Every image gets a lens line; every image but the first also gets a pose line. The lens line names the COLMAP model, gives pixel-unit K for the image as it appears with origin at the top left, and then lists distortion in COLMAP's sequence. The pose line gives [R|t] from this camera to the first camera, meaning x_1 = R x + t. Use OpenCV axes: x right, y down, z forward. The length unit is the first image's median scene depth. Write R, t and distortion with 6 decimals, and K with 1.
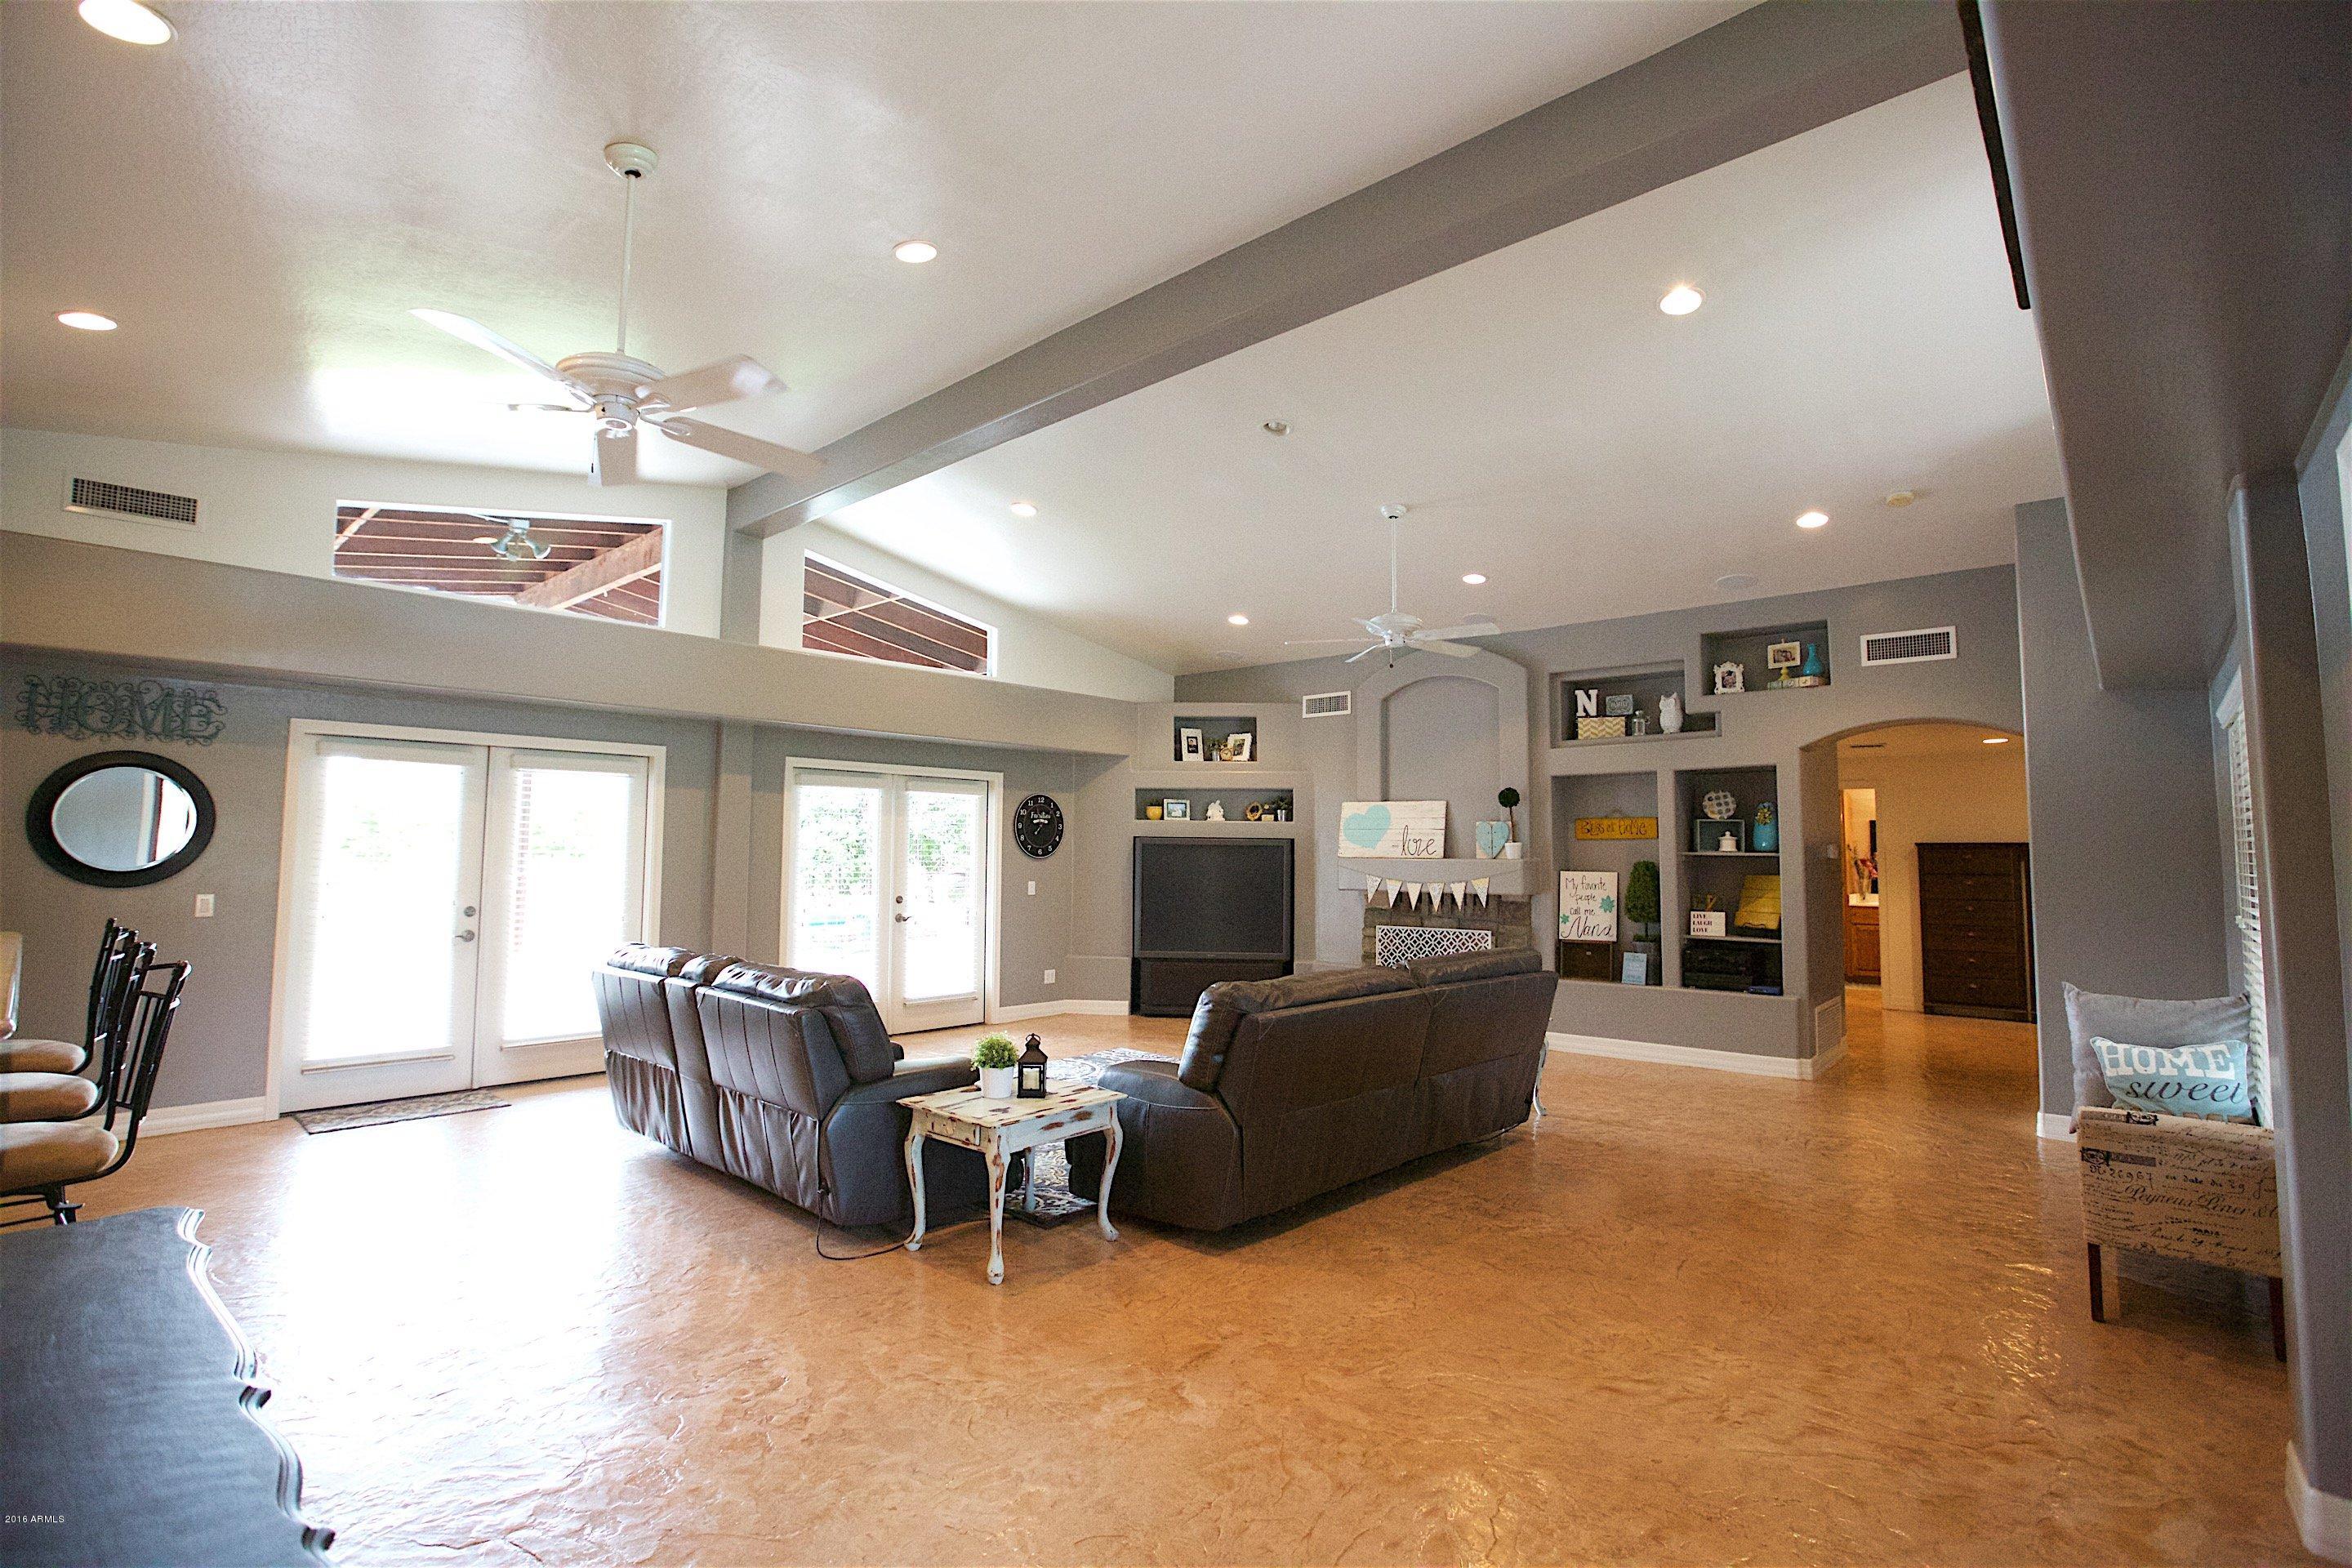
lens RADIAL K [[1057.5, 0, 1168.3], [0, 1057.5, 771.4], [0, 0, 1]] dist [-0.025283, 0.000033]
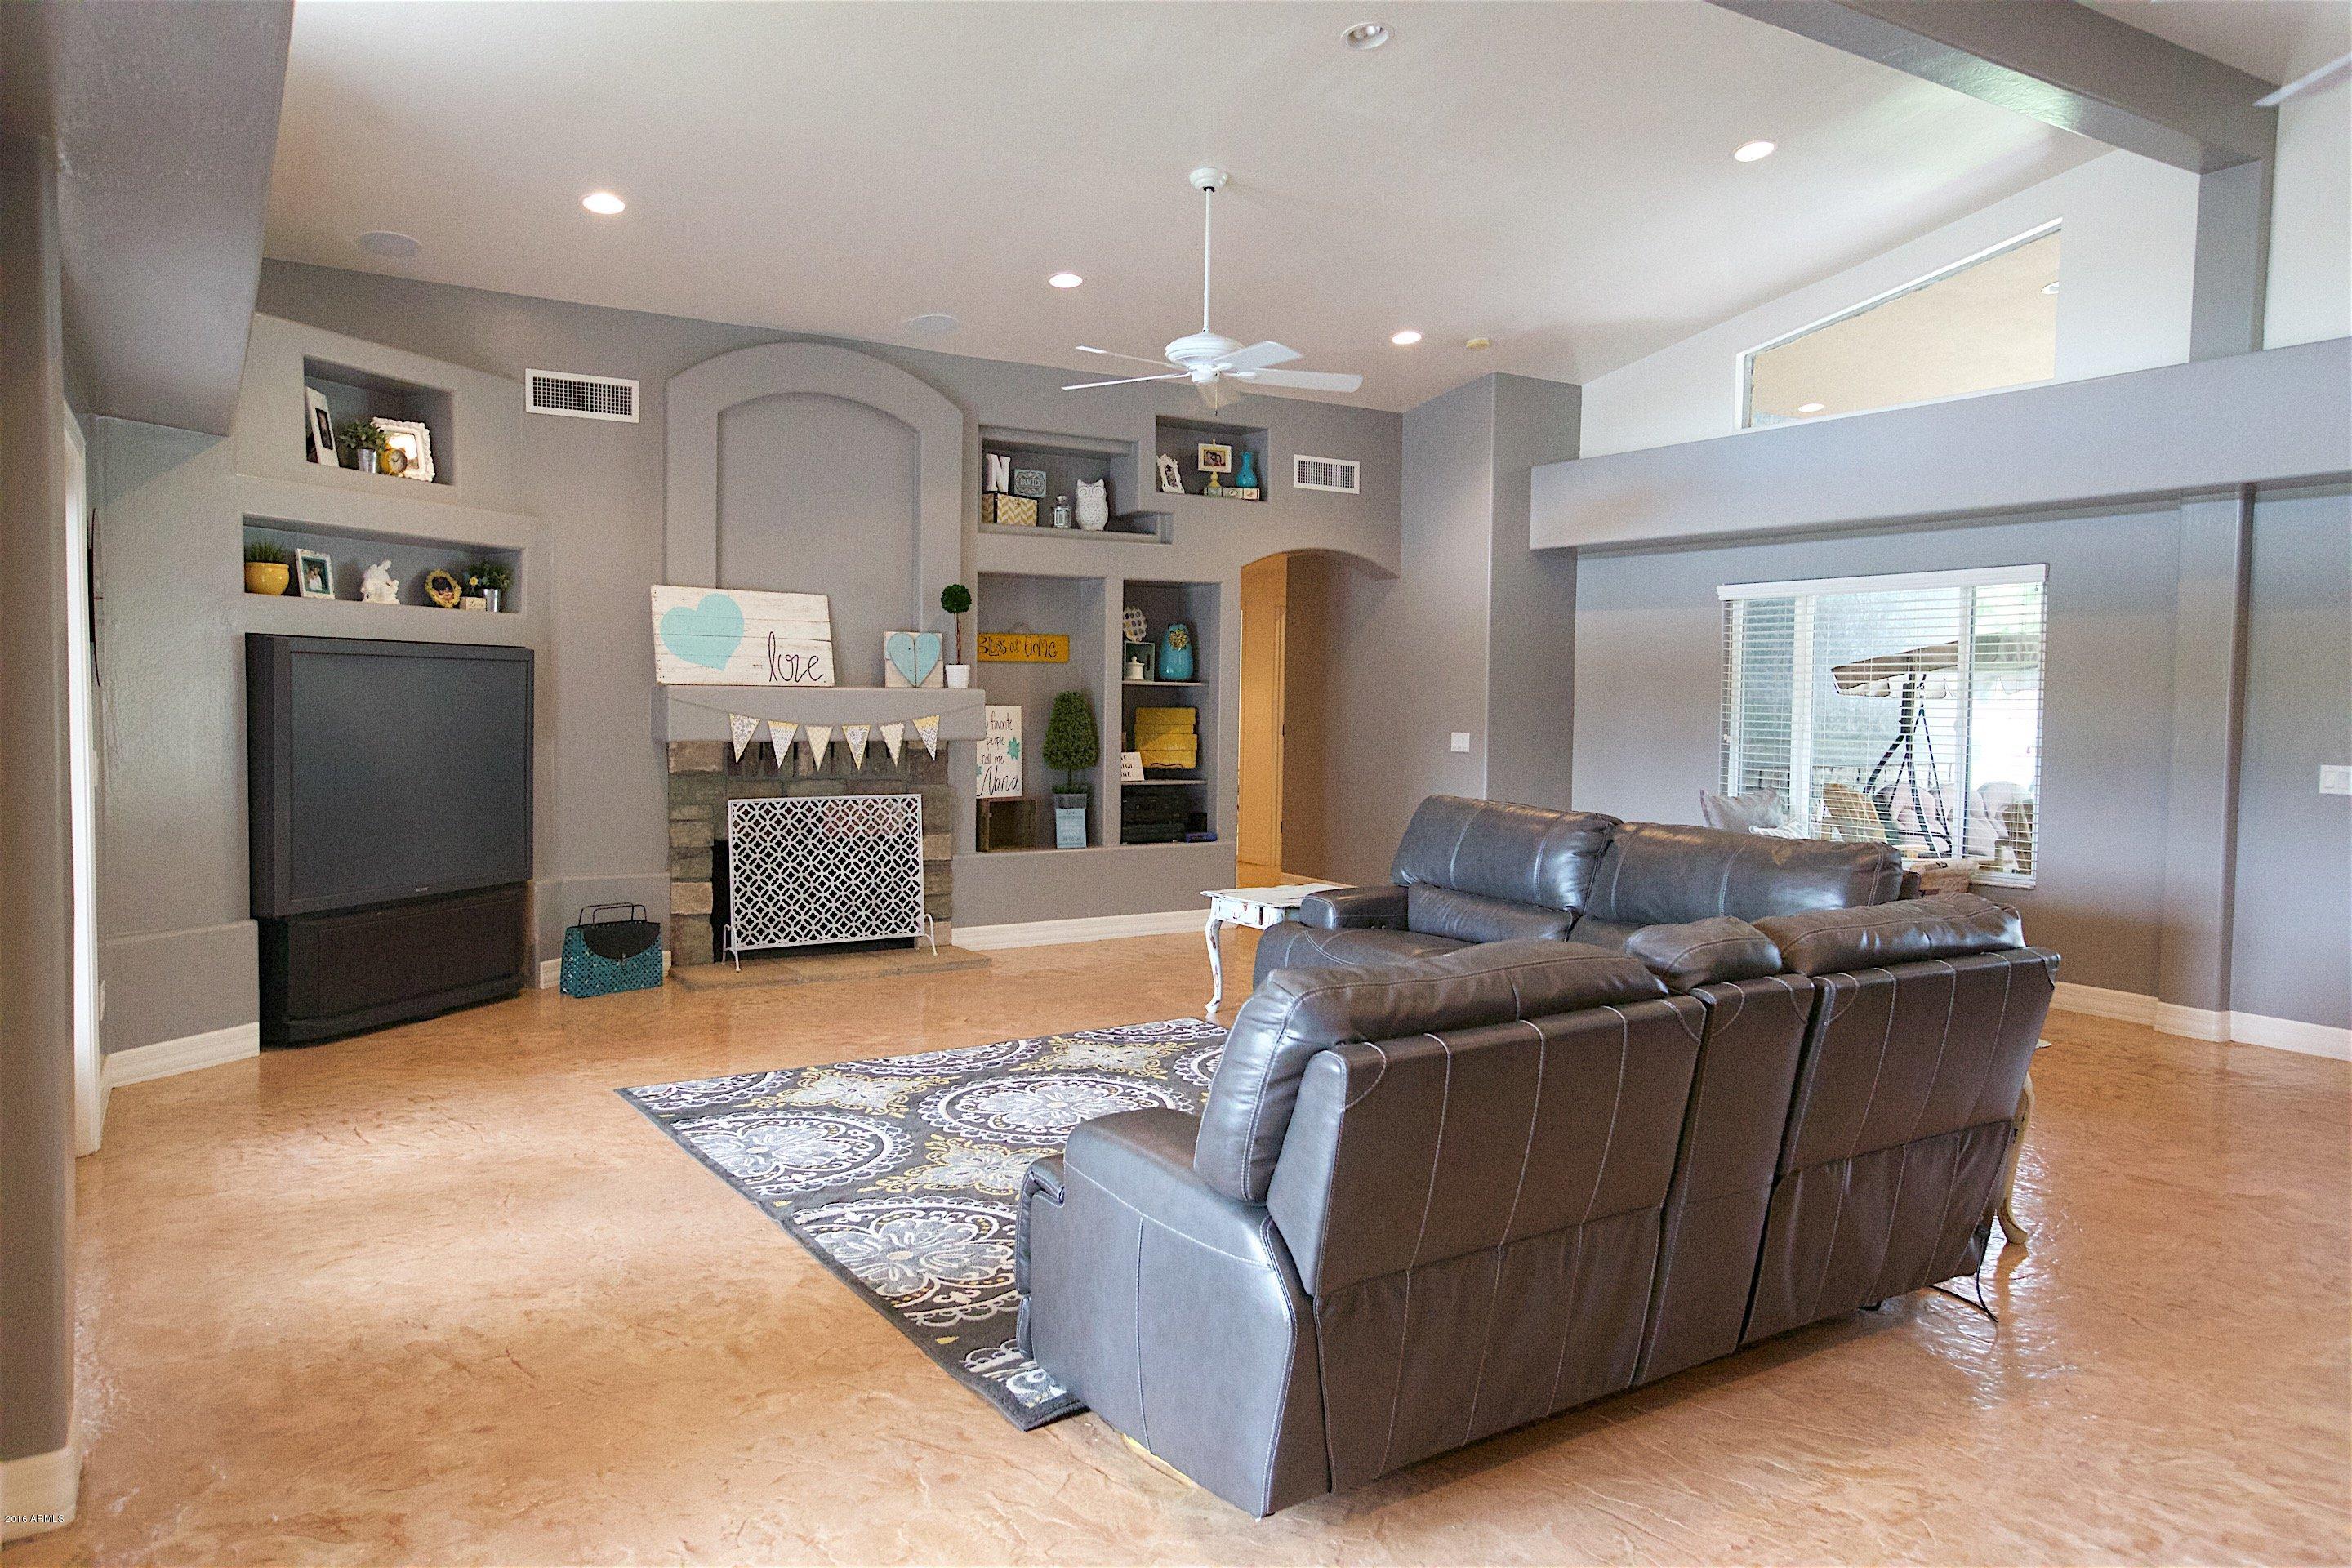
lens RADIAL K [[1588.1, 0, 1181.8], [0, 1588.1, 778.2], [0, 0, 1]] dist [0.002468, -0.001818]
pose [[0.299398, -0.056337, 0.952464, -0.581318], [-0.087936, 0.992377, 0.086340, 0.035221], [-0.950068, -0.109605, 0.292161, 0.505476]]
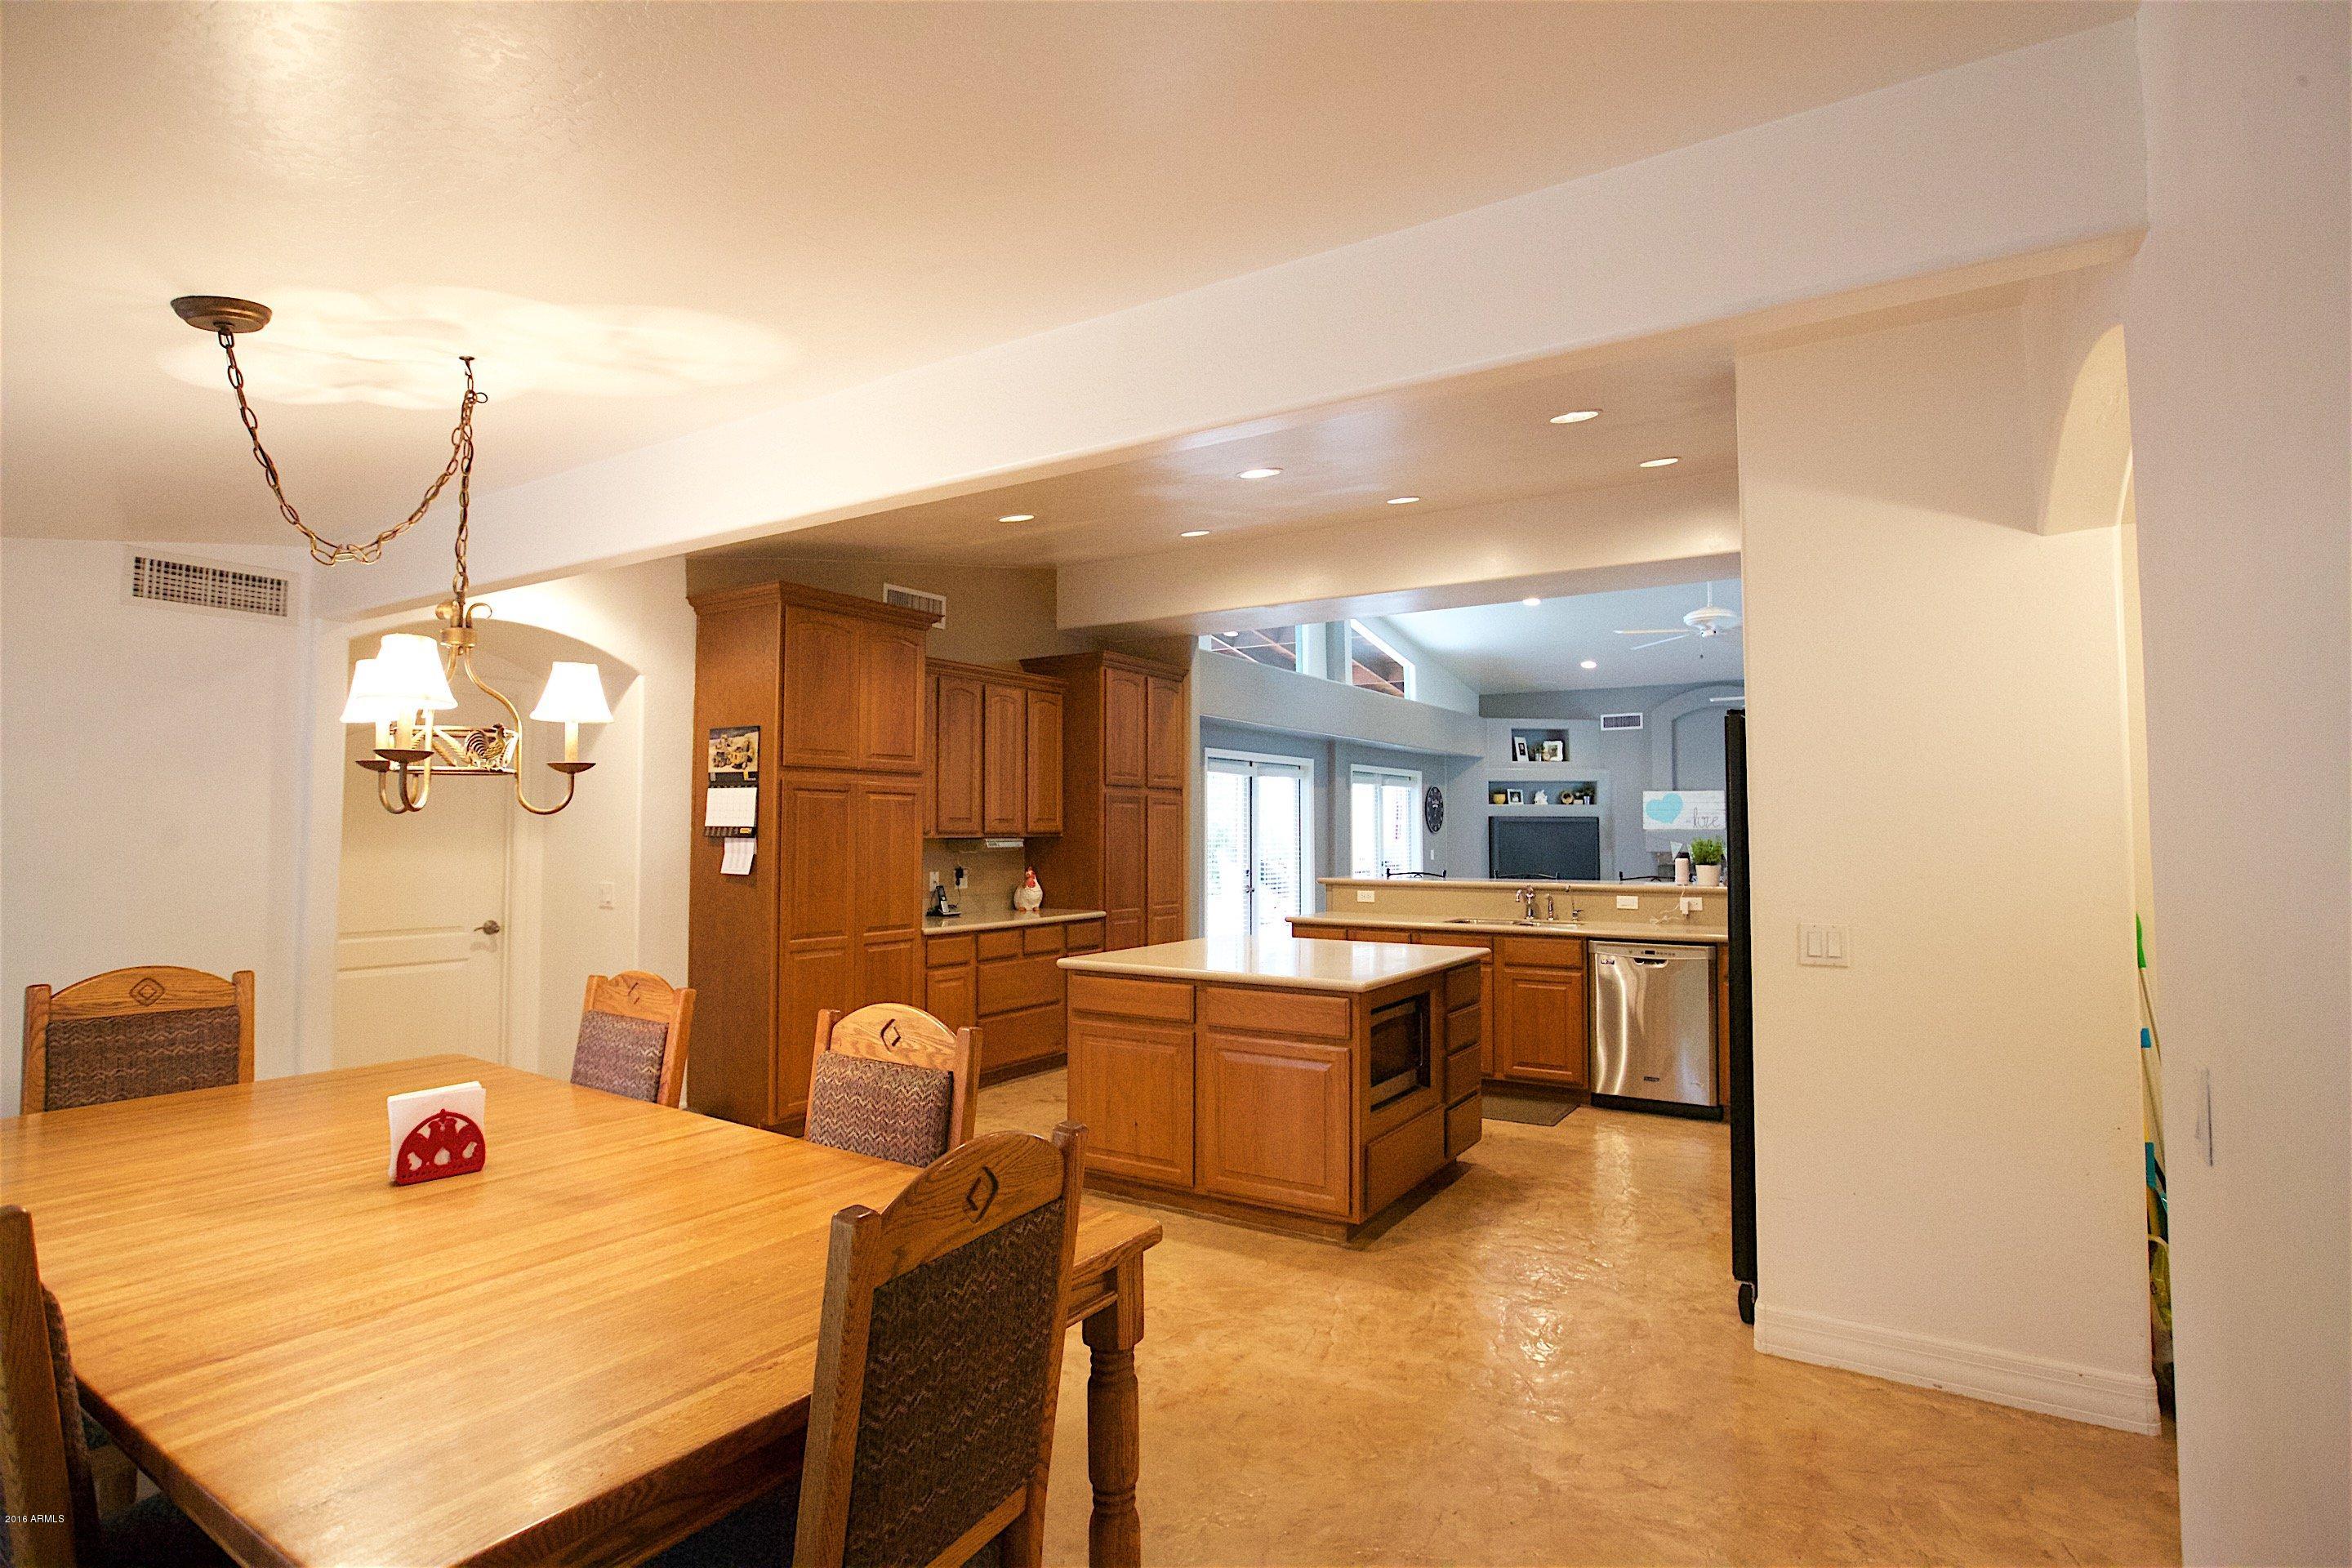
lens RADIAL K [[1190.0, 0, 1186.8], [0, 1190.0, 769.1], [0, 0, 1]] dist [-0.003636, -0.000065]
pose [[0.986634, -0.001051, 0.162948, -0.744028], [-0.002580, 0.999753, 0.022067, -0.036509], [-0.162931, -0.022192, 0.986388, -0.511294]]
